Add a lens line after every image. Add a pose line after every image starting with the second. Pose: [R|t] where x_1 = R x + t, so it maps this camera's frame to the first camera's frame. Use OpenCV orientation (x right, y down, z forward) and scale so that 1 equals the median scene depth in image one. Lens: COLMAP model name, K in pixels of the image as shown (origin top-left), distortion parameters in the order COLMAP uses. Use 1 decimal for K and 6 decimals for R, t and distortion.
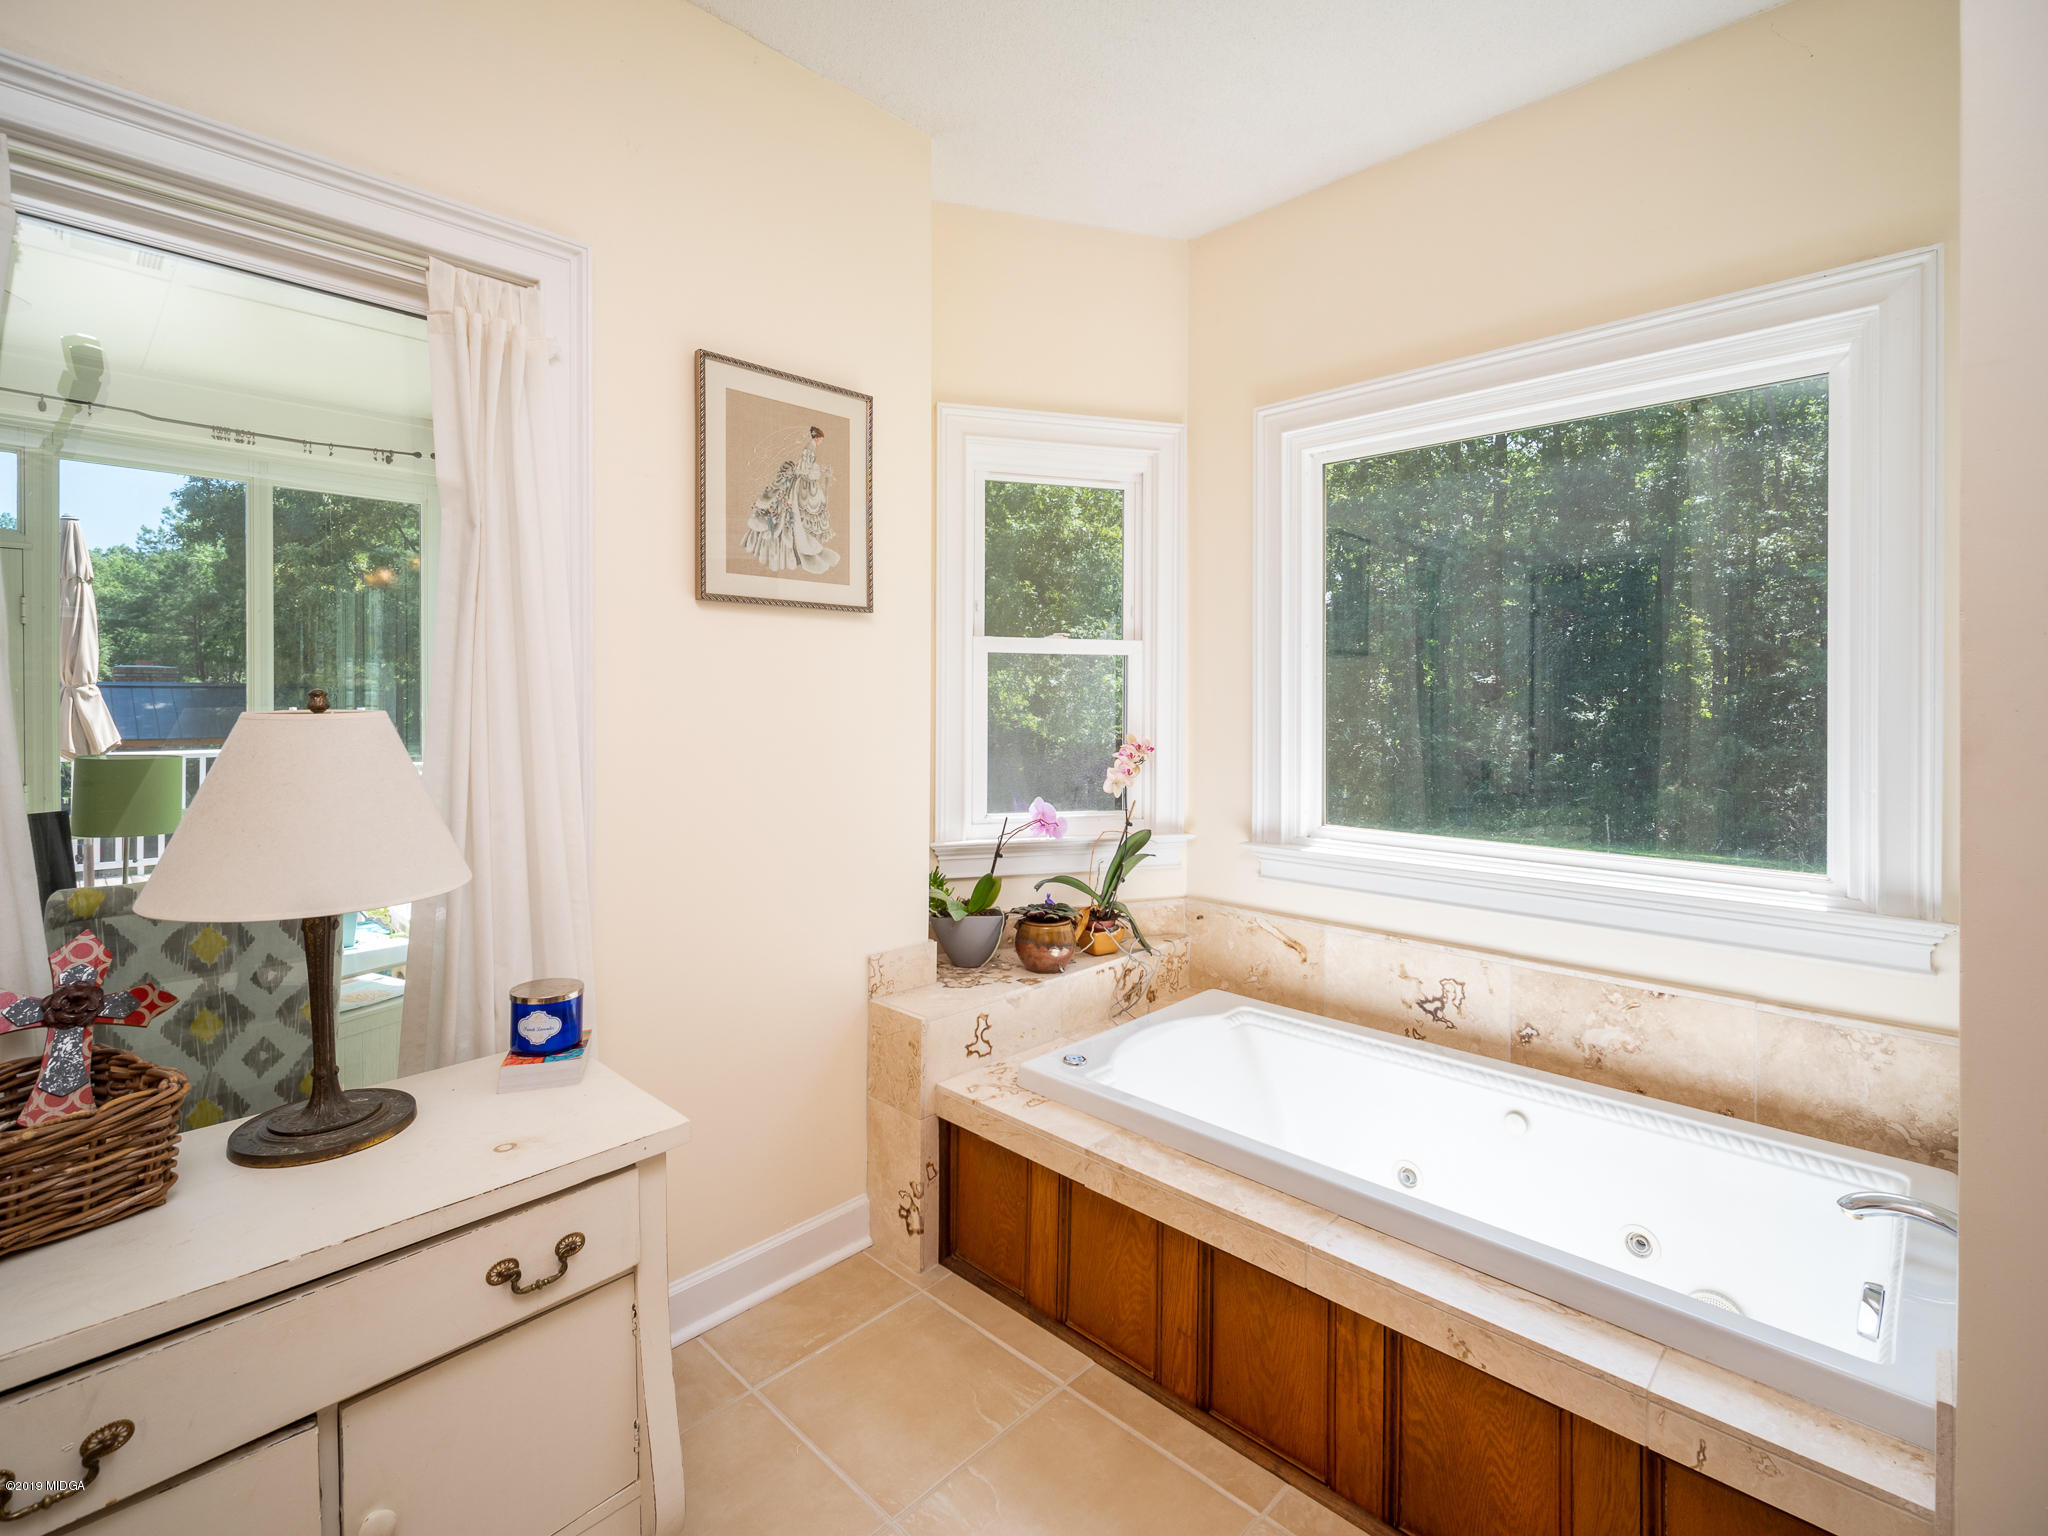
lens RADIAL K [[933.1, 0, 1018.6], [0, 933.1, 700.8], [0, 0, 1]] dist [0.001049, -0.002184]
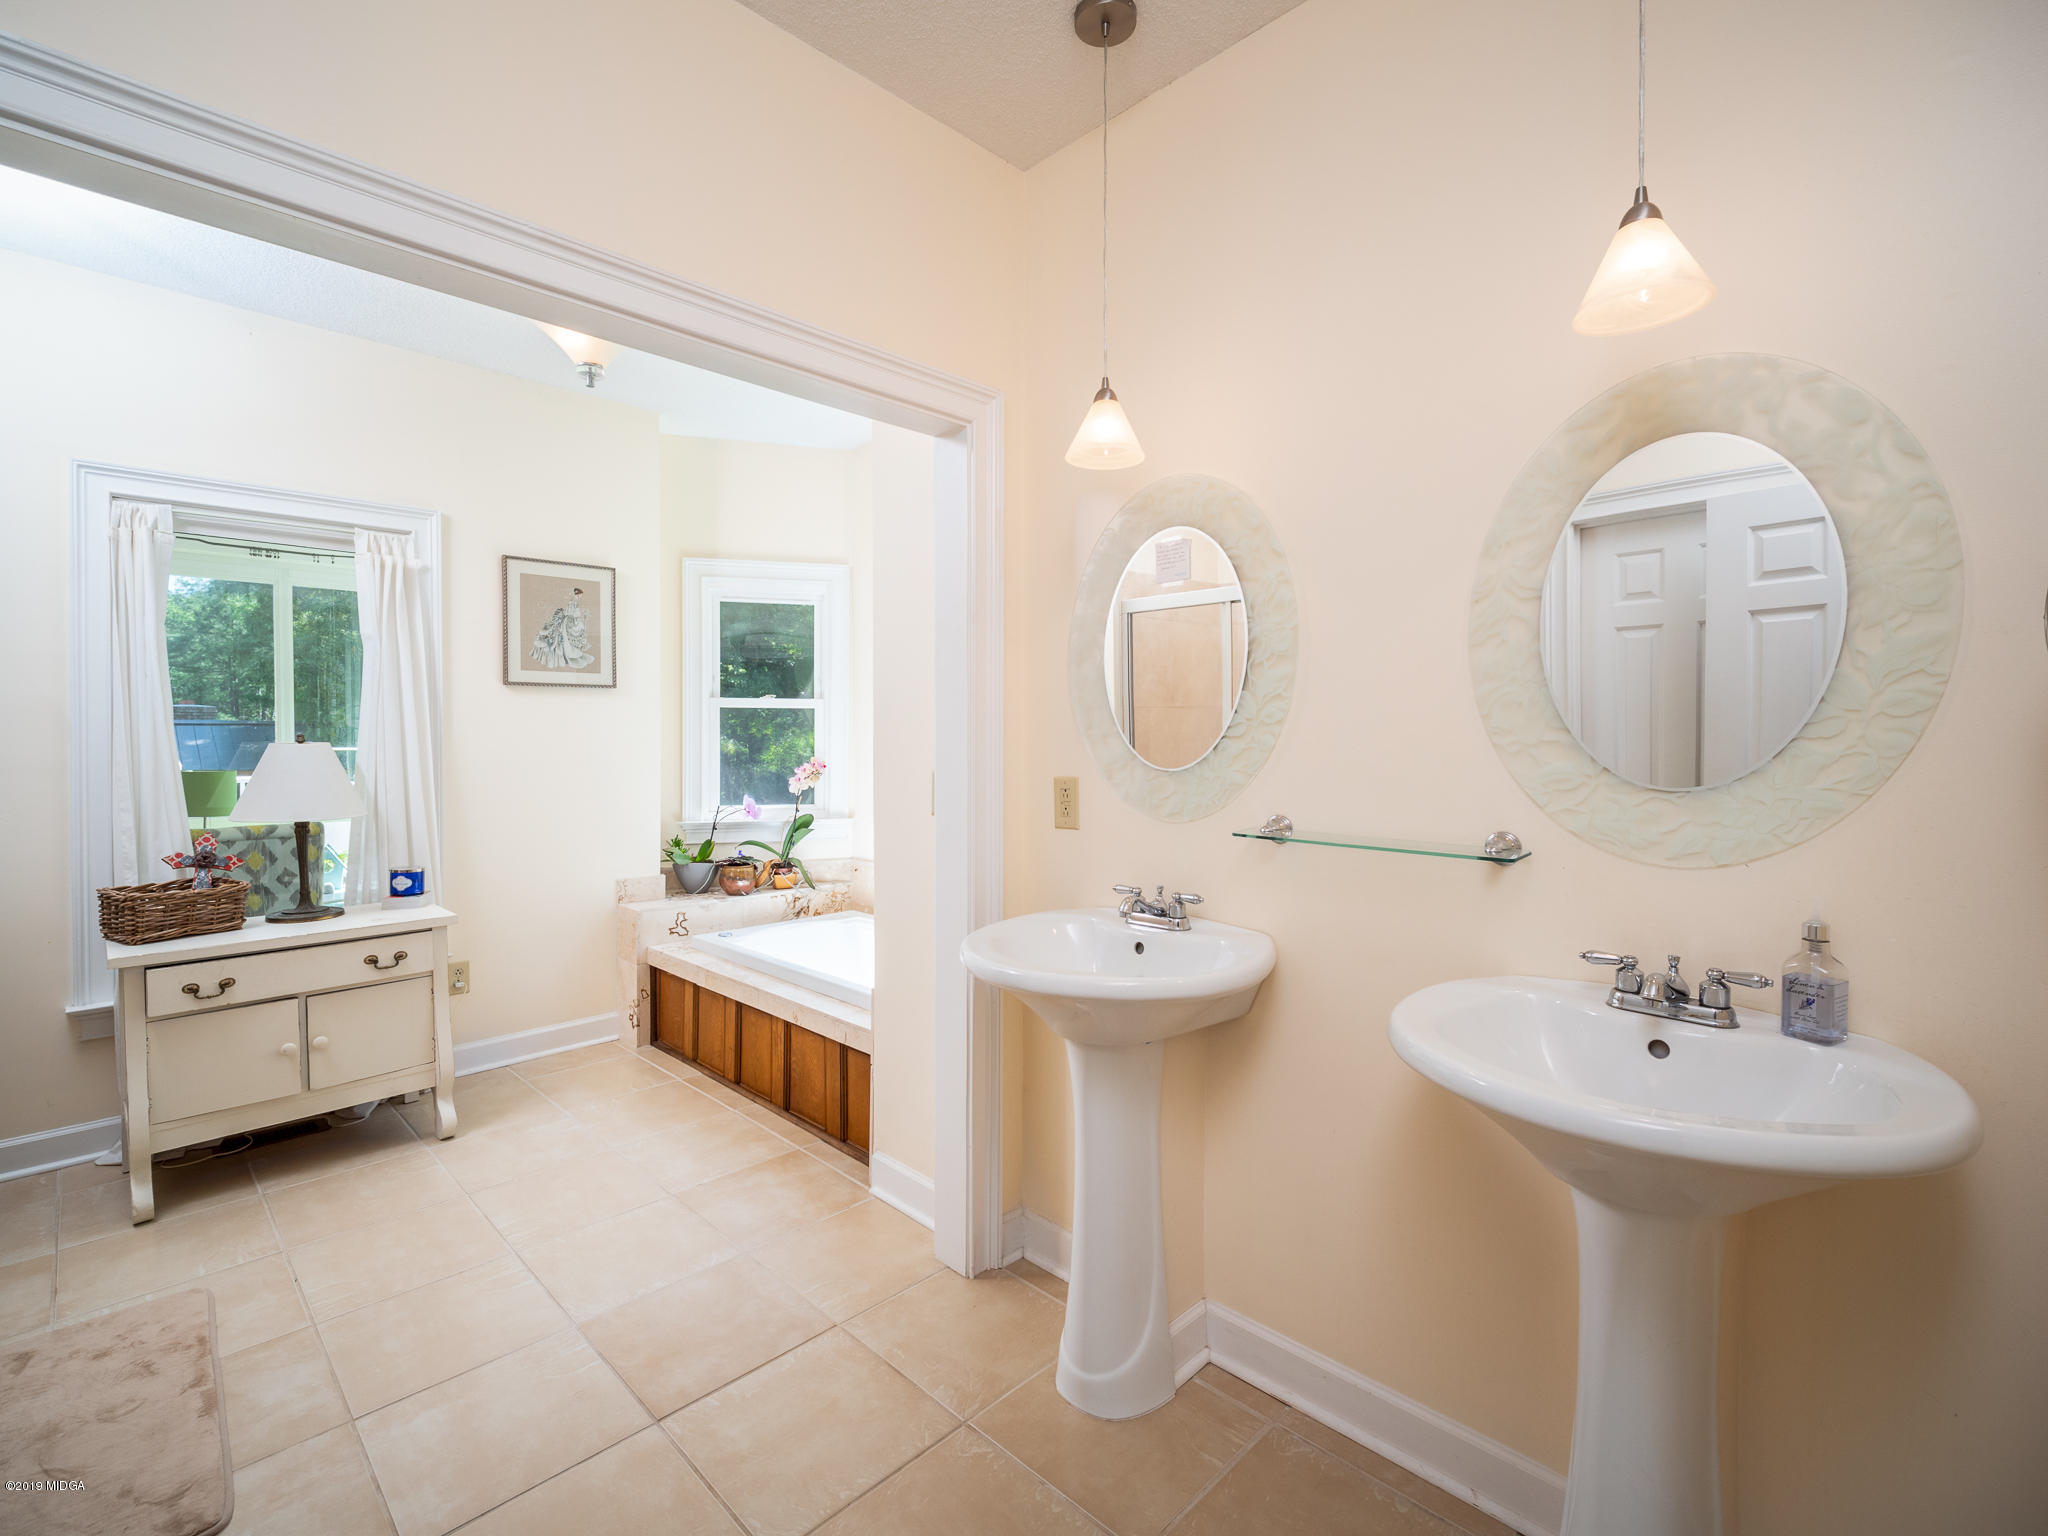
lens RADIAL K [[933.1, 0, 1029.6], [0, 933.1, 750.2], [0, 0, 1]] dist [0.001049, -0.002184]
pose [[0.999909, 0.002781, -0.013196, 0.665963], [-0.002548, 0.999841, 0.017635, -0.008917], [0.013243, -0.017600, 0.999757, -0.792787]]
